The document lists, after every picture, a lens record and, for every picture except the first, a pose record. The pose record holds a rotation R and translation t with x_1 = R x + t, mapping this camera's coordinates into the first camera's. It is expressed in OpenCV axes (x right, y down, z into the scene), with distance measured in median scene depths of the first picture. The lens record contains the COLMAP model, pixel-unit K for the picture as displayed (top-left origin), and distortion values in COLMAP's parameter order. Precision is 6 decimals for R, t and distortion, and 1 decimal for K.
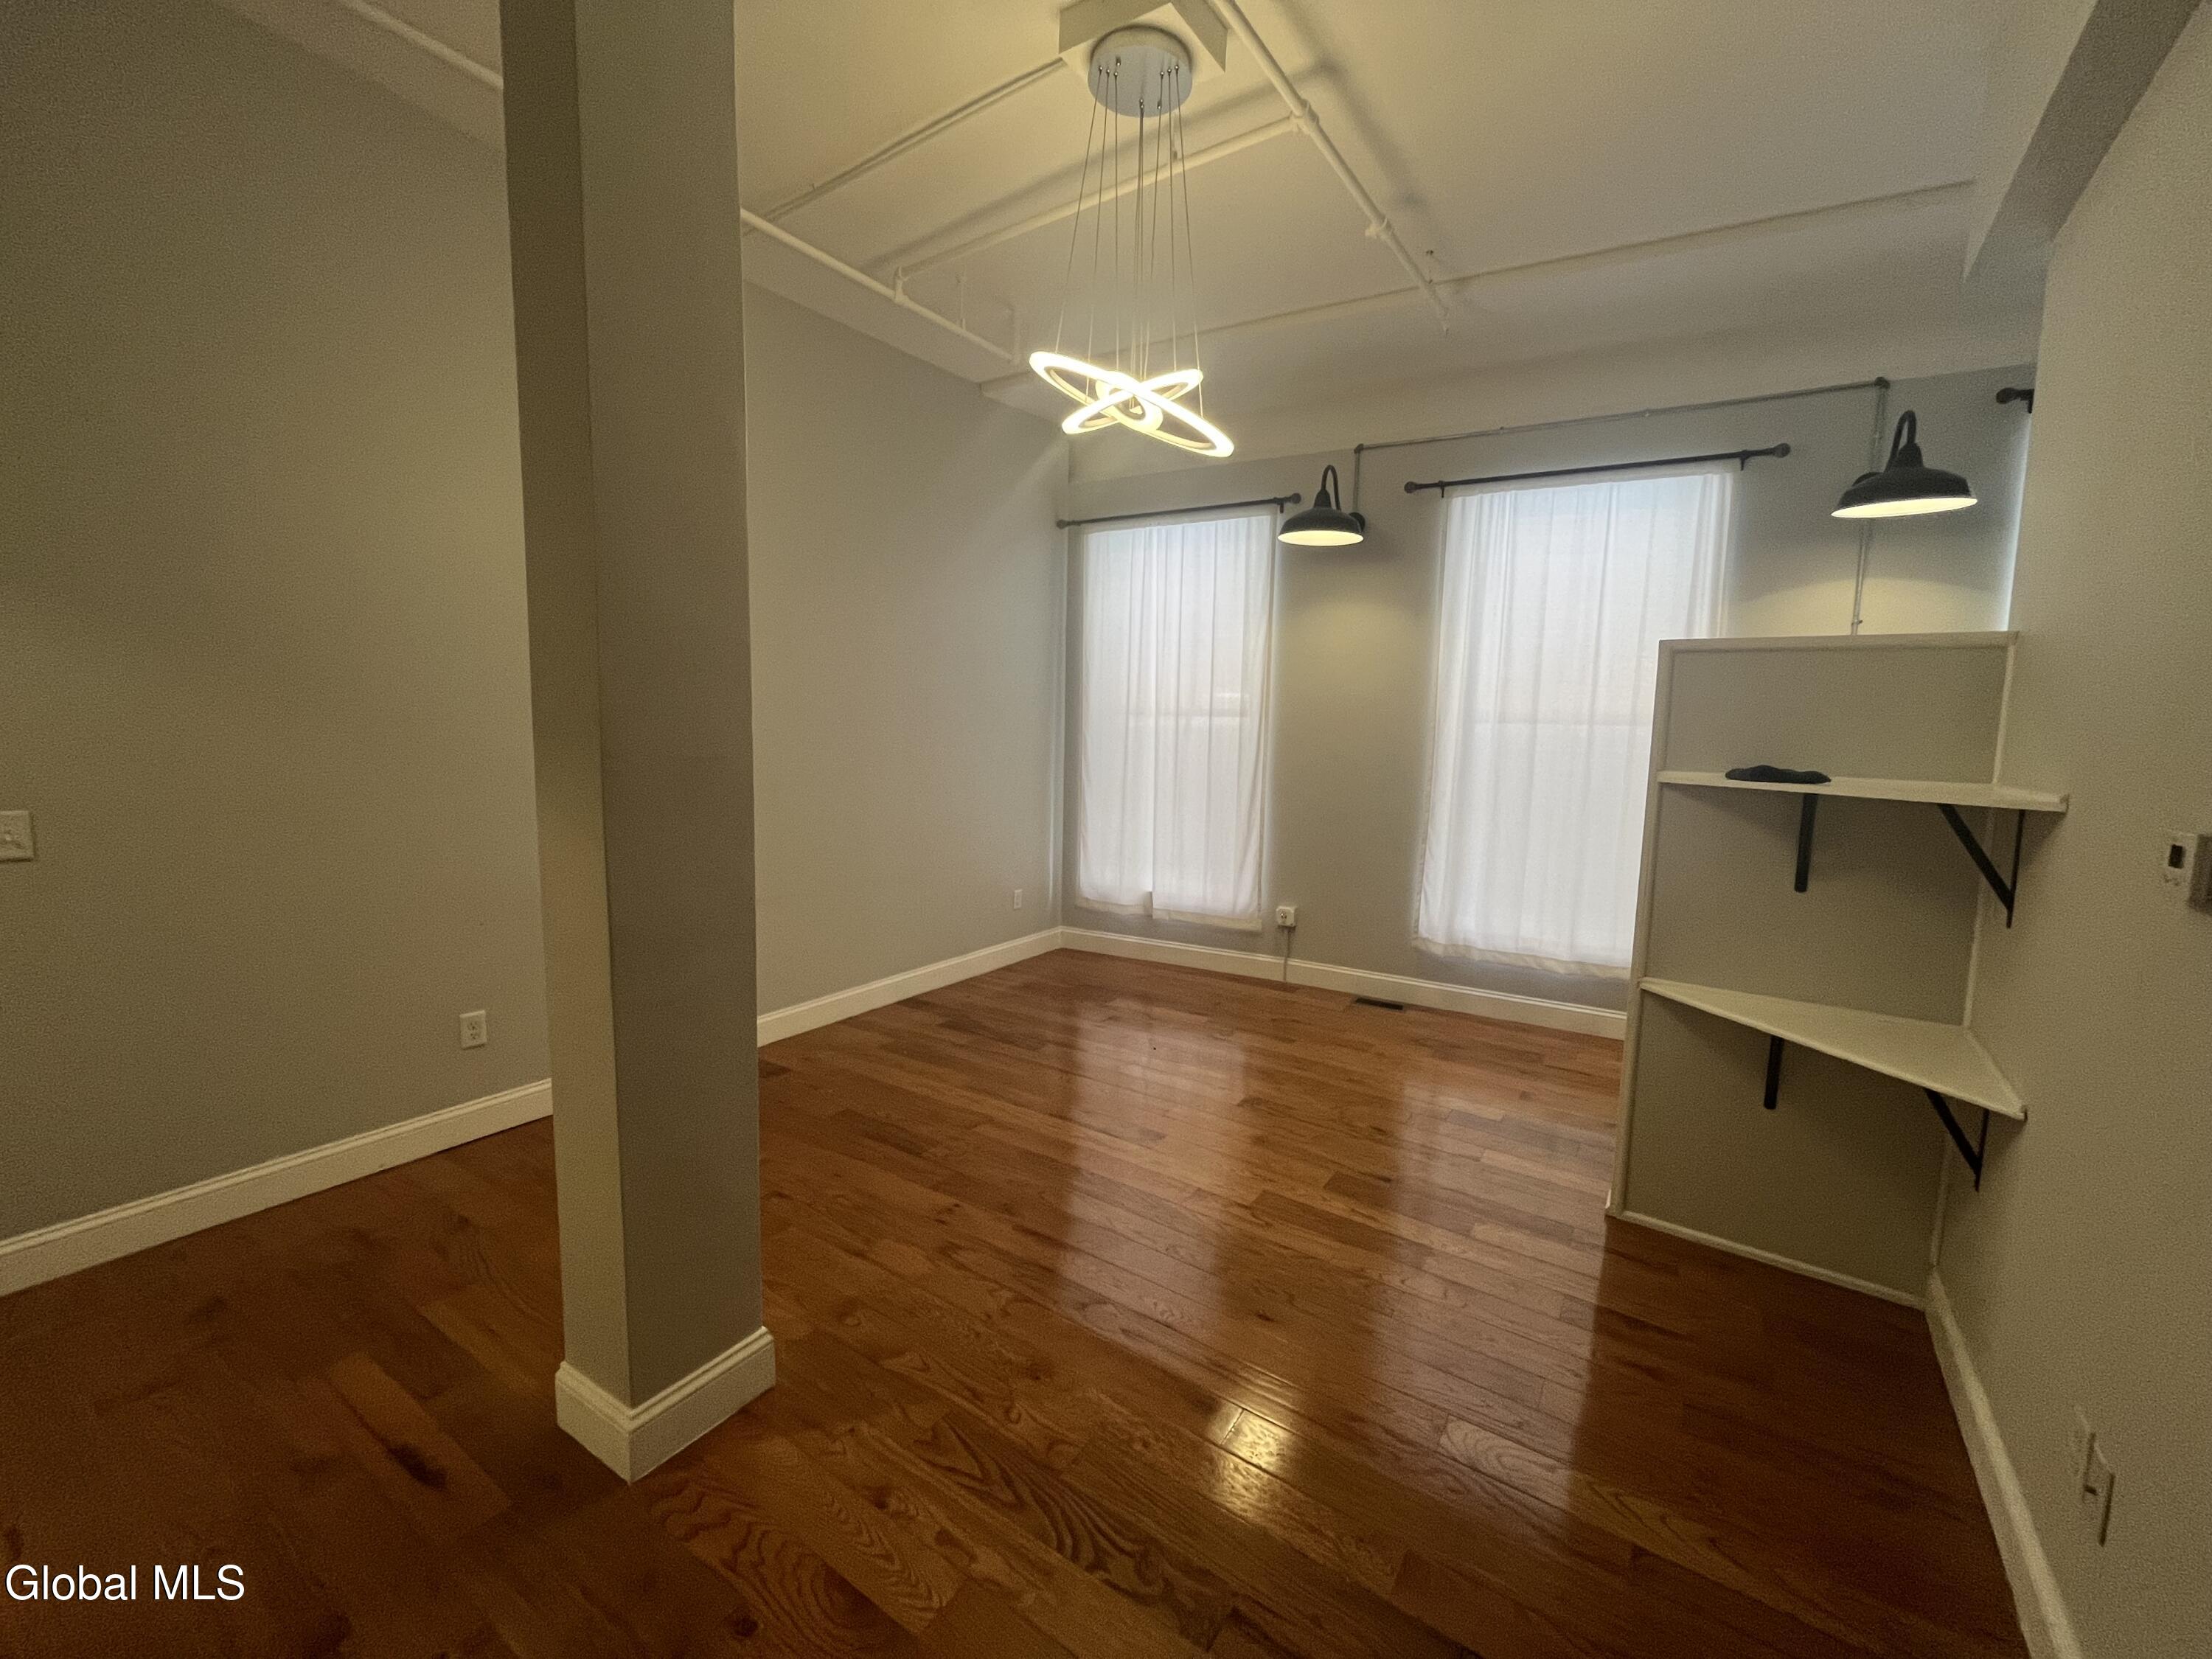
lens RADIAL K [[903.3, 0, 1105.7], [0, 903.3, 837.0], [0, 0, 1]] dist [0.001075, 0.000143]
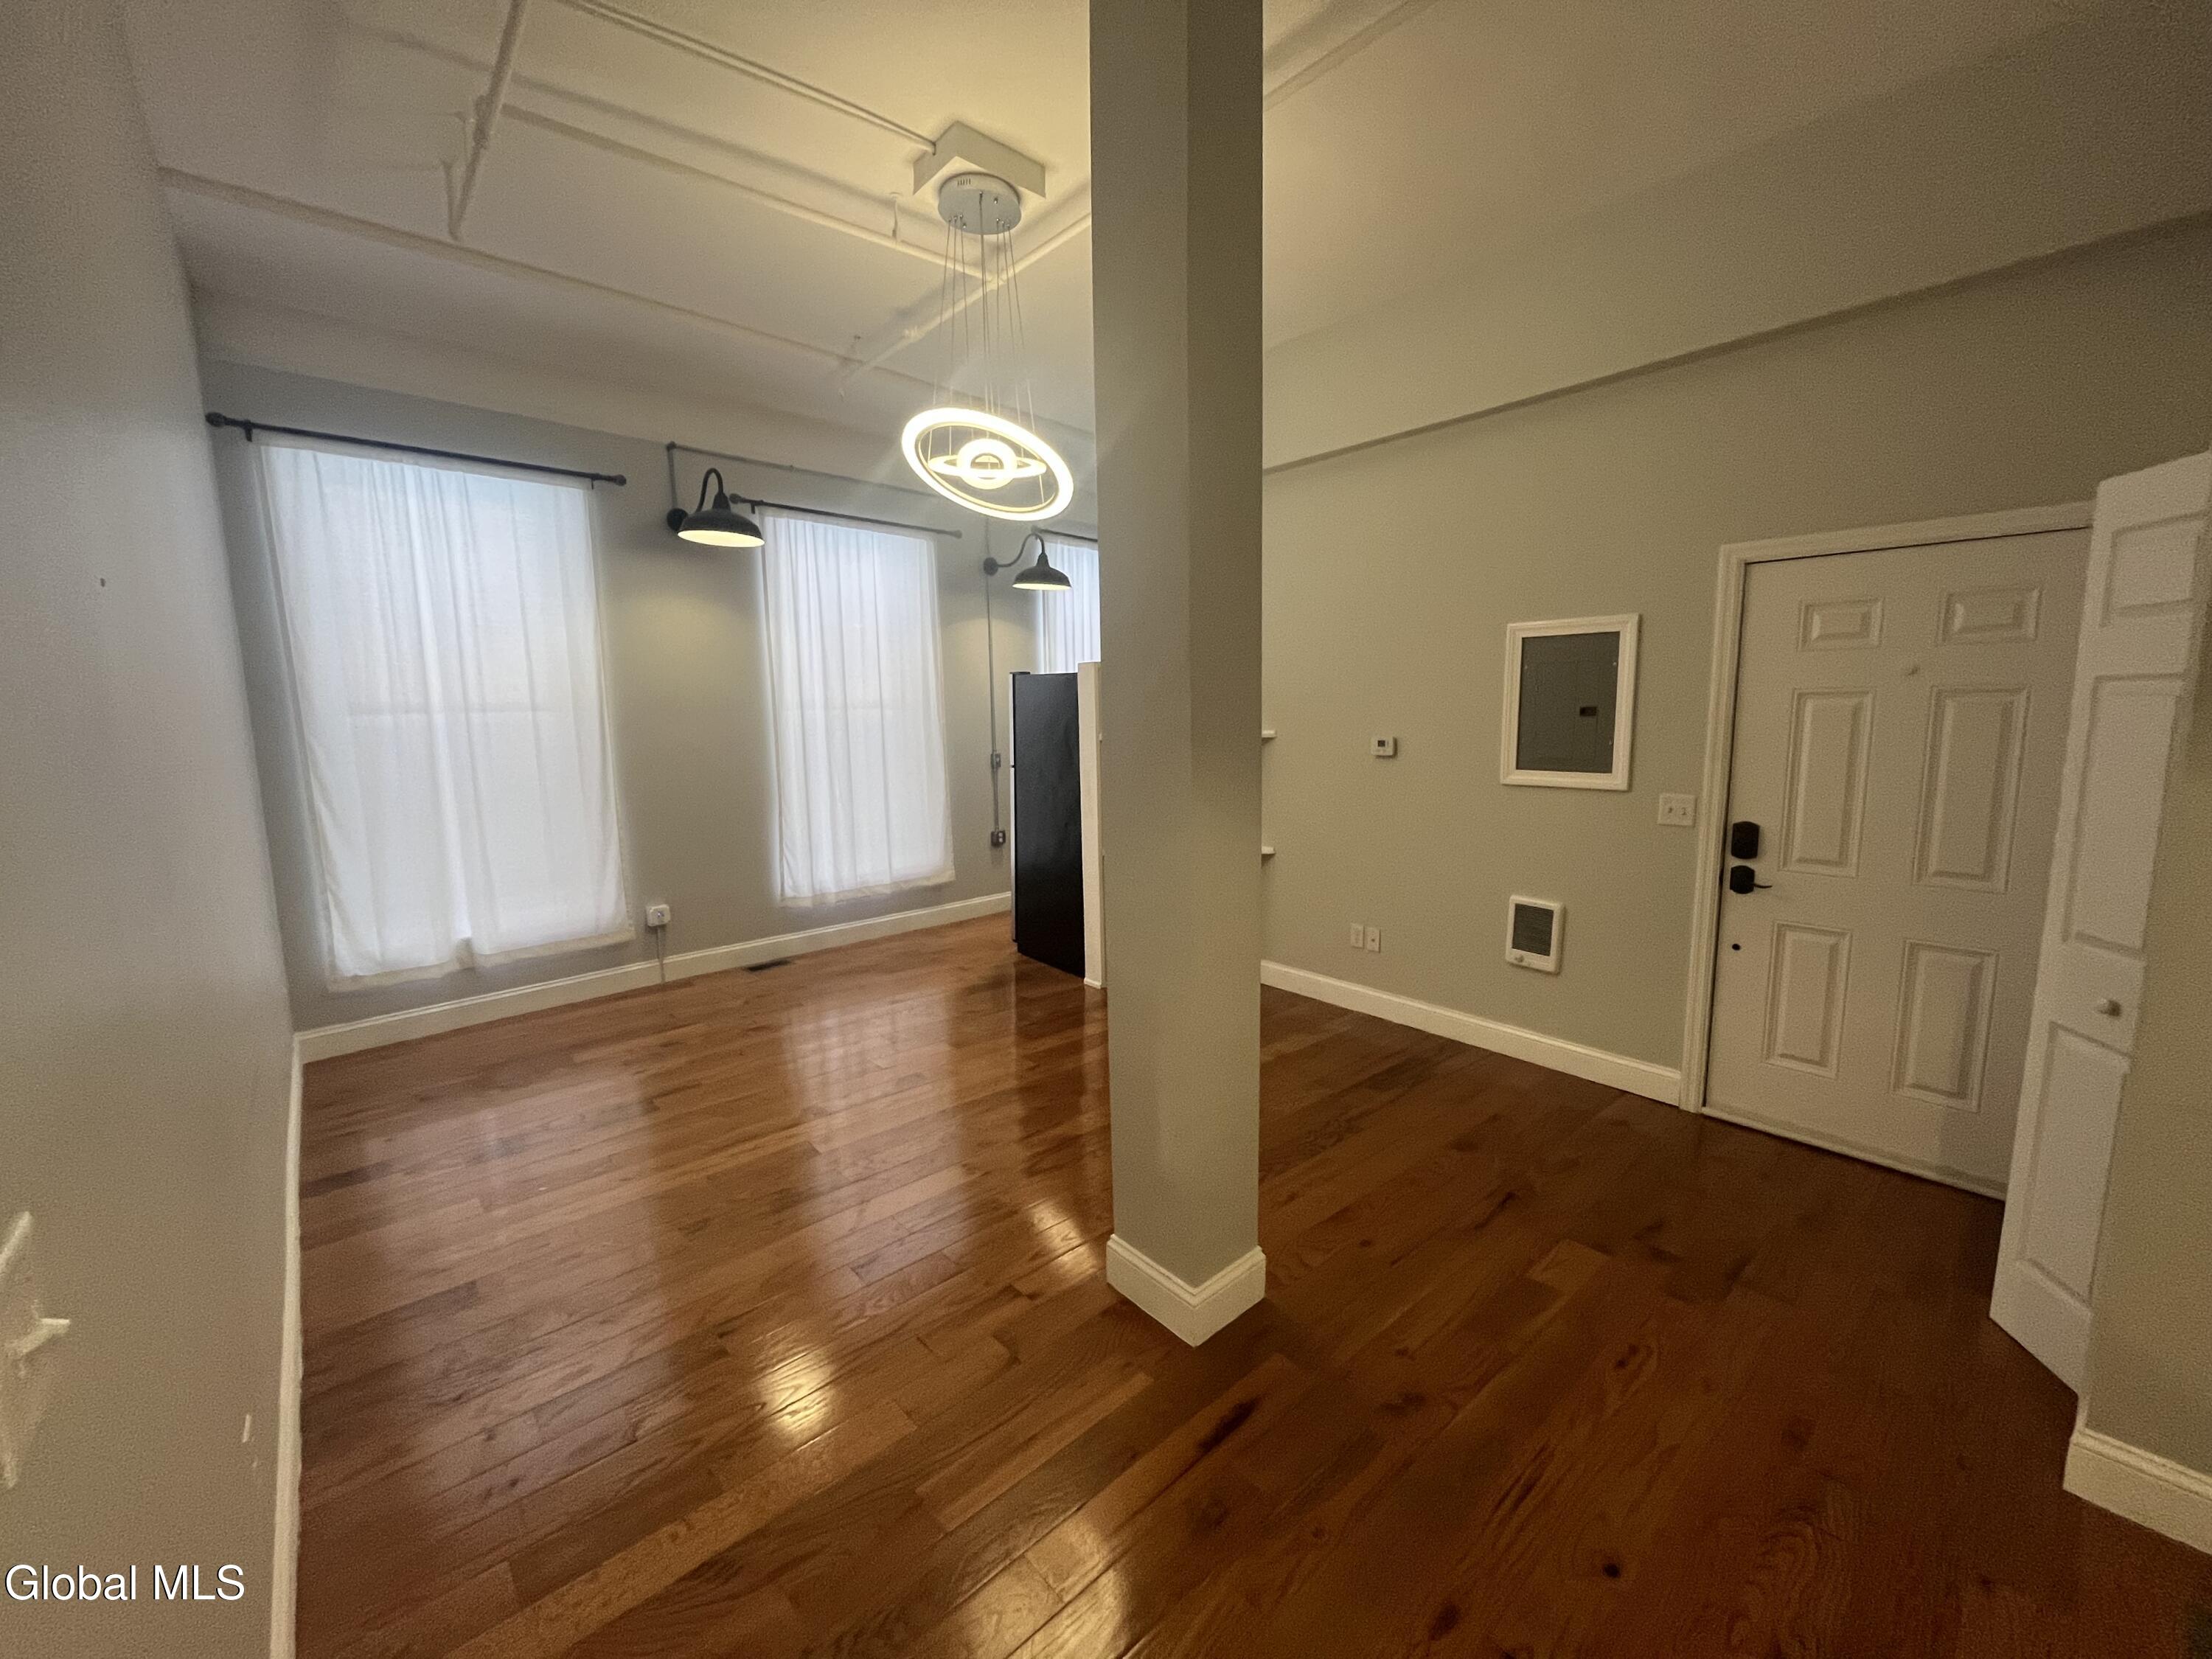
lens RADIAL K [[903.3, 0, 1114.9], [0, 903.3, 834.0], [0, 0, 1]] dist [-0.002817, -0.000185]
pose [[0.250983, -0.163053, 0.954160, -0.641651], [0.140316, 0.981428, 0.130804, -0.060972], [-0.957768, 0.101054, 0.269200, 0.287099]]
